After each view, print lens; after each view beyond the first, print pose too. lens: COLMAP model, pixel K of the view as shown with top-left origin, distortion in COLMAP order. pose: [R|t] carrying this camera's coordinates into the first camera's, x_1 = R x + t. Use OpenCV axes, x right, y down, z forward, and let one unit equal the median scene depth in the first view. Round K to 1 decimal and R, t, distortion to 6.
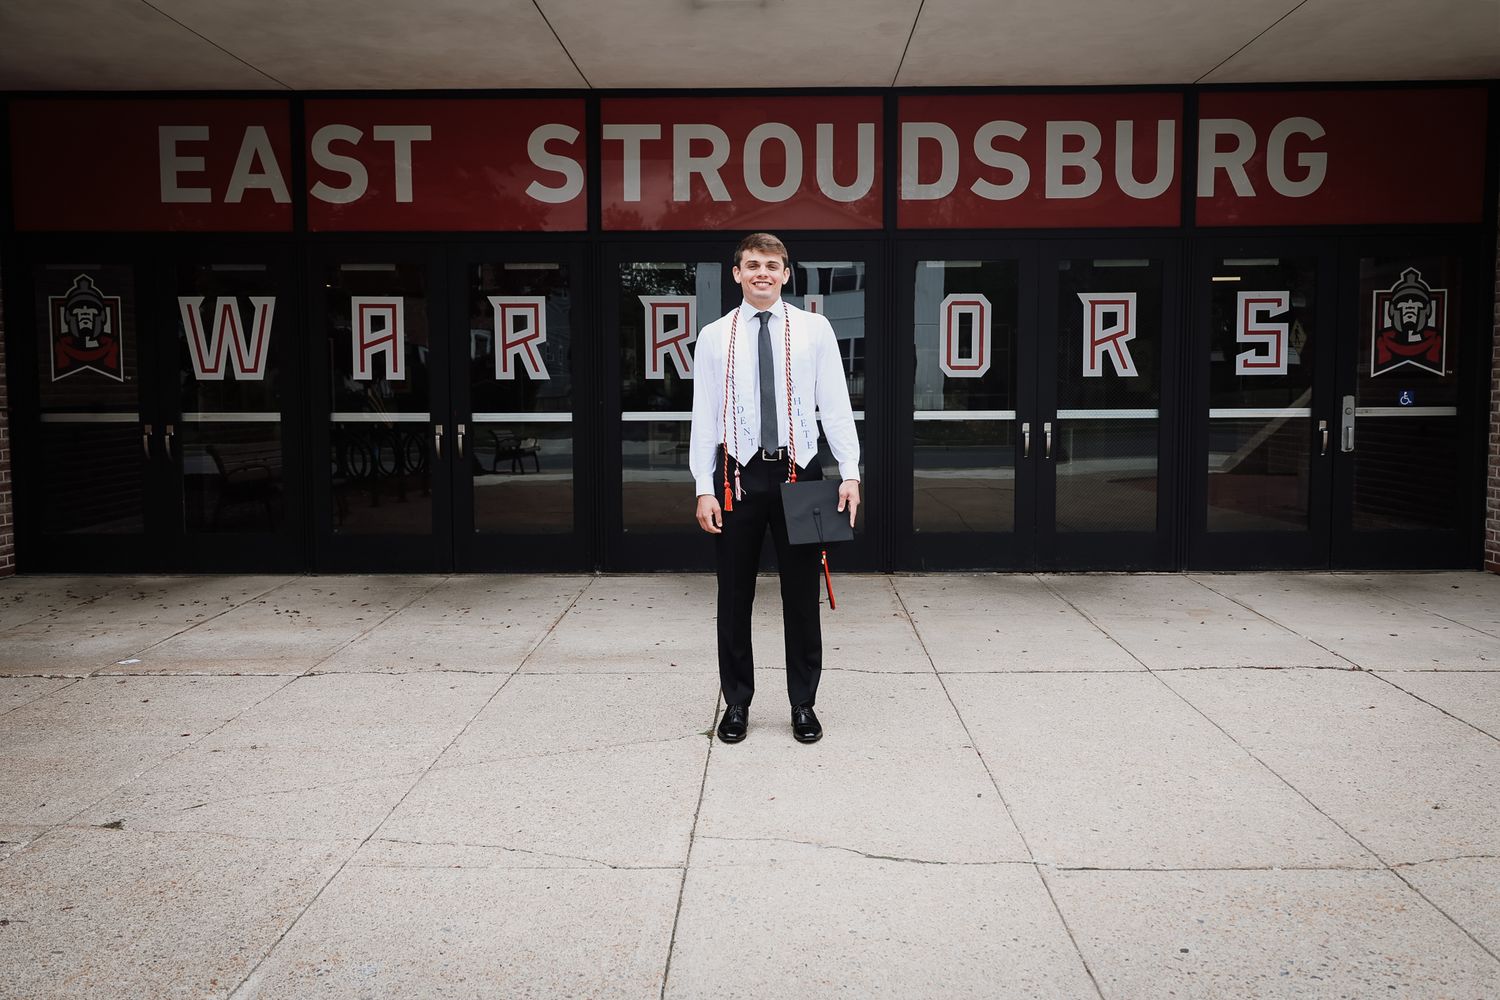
lens RADIAL K [[1460.6, 0, 748.5], [0, 1460.6, 491.1], [0, 0, 1]] dist [-0.003871, 0.000000]
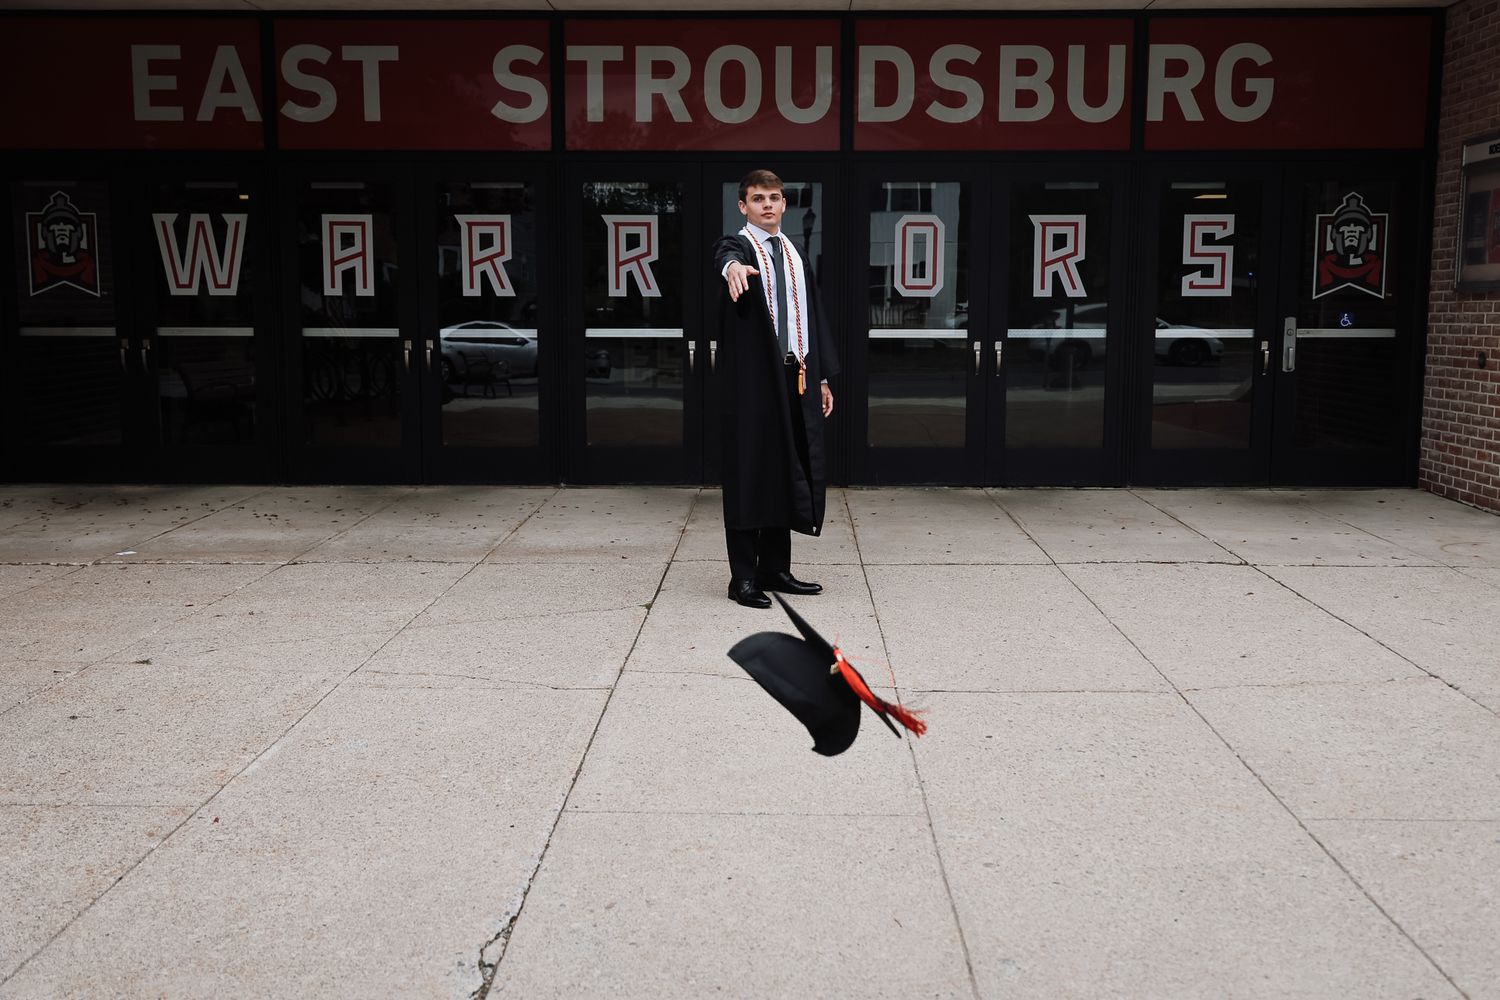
lens RADIAL K [[1627.5, 0, 756.8], [0, 1627.5, 521.3], [0, 0, 1]] dist [-0.008908, 0.000000]
pose [[0.999976, 0.005361, 0.004383, 0.030236], [-0.005605, 0.998318, 0.057709, 0.014650], [-0.004066, -0.057732, 0.998324, -0.155186]]
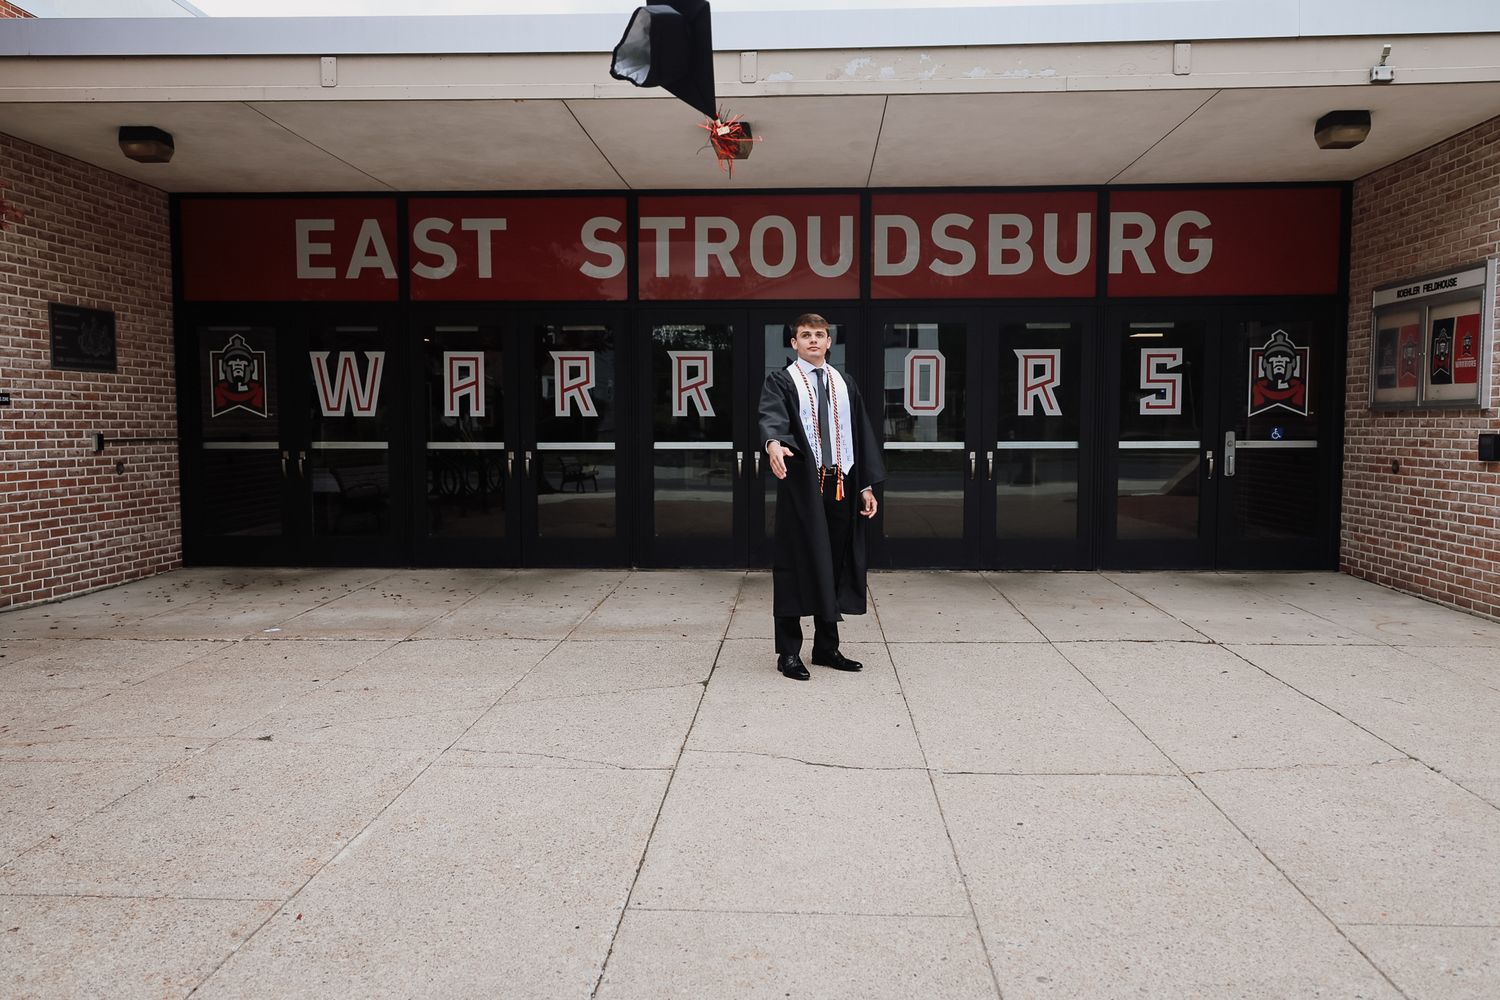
lens RADIAL K [[1230.2, 0, 745.8], [0, 1230.2, 500.1], [0, 0, 1]] dist [-0.008593, 0.016354]
pose [[0.999620, 0.004624, -0.027183, 0.023171], [-0.004847, 0.999955, -0.008160, 0.004668], [0.027145, 0.008288, 0.999597, -0.070485]]
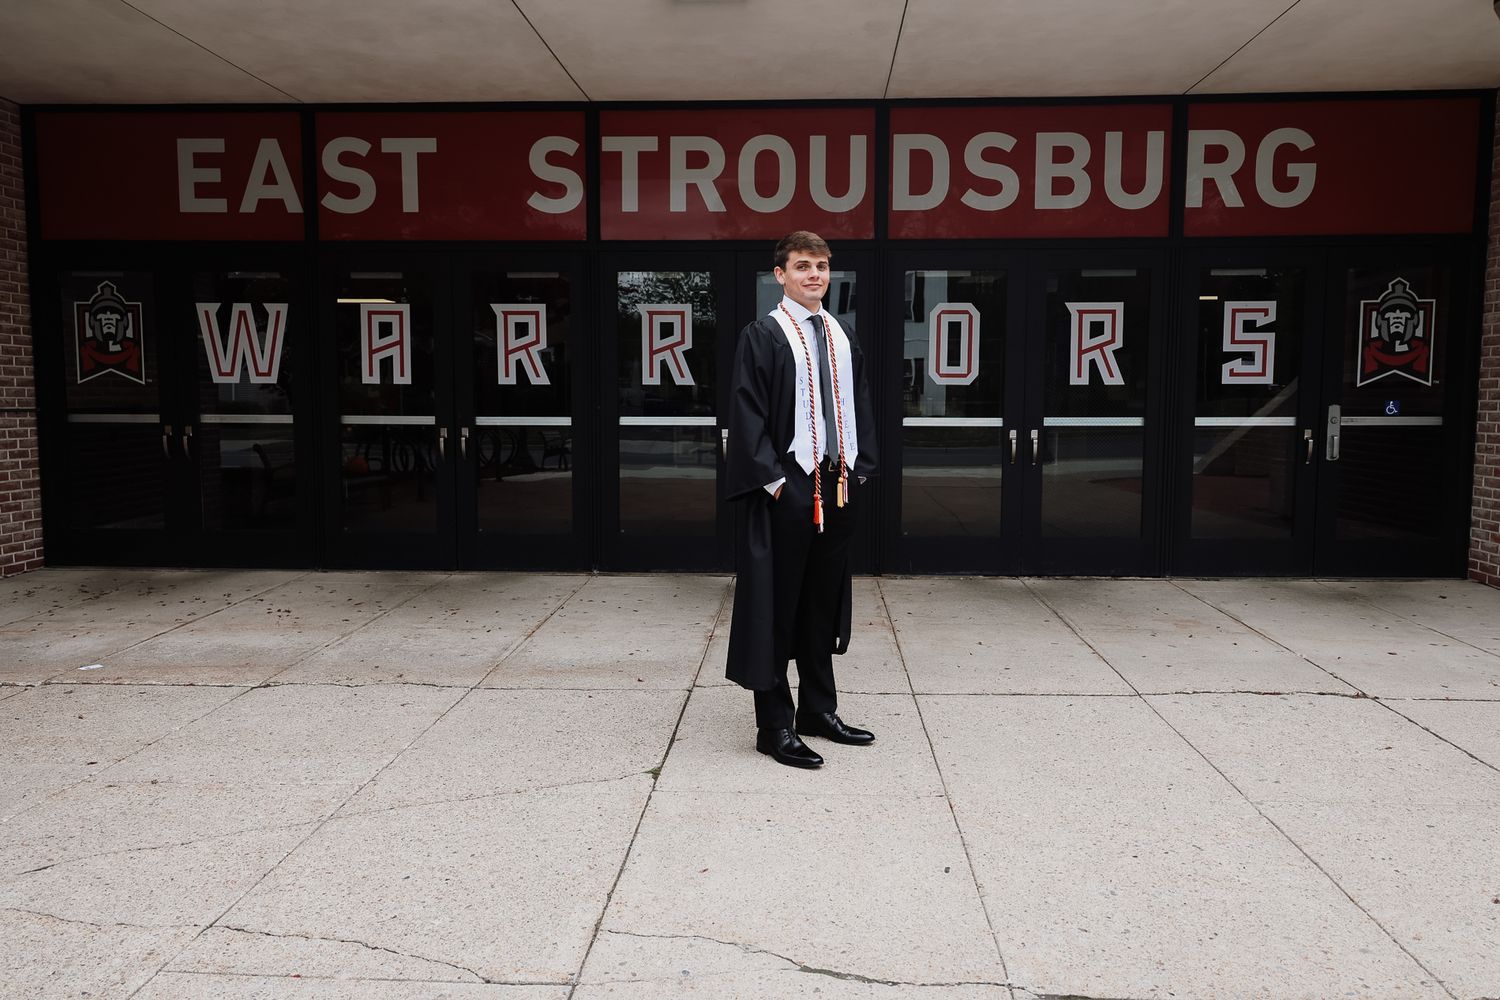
lens RADIAL K [[1230.2, 0, 738.9], [0, 1230.2, 493.7], [0, 0, 1]] dist [-0.008593, 0.016354]
pose [[0.999372, 0.008835, -0.034307, 0.028772], [-0.008503, 0.999916, 0.009814, -0.008895], [0.034391, -0.009516, 0.999363, 0.135636]]
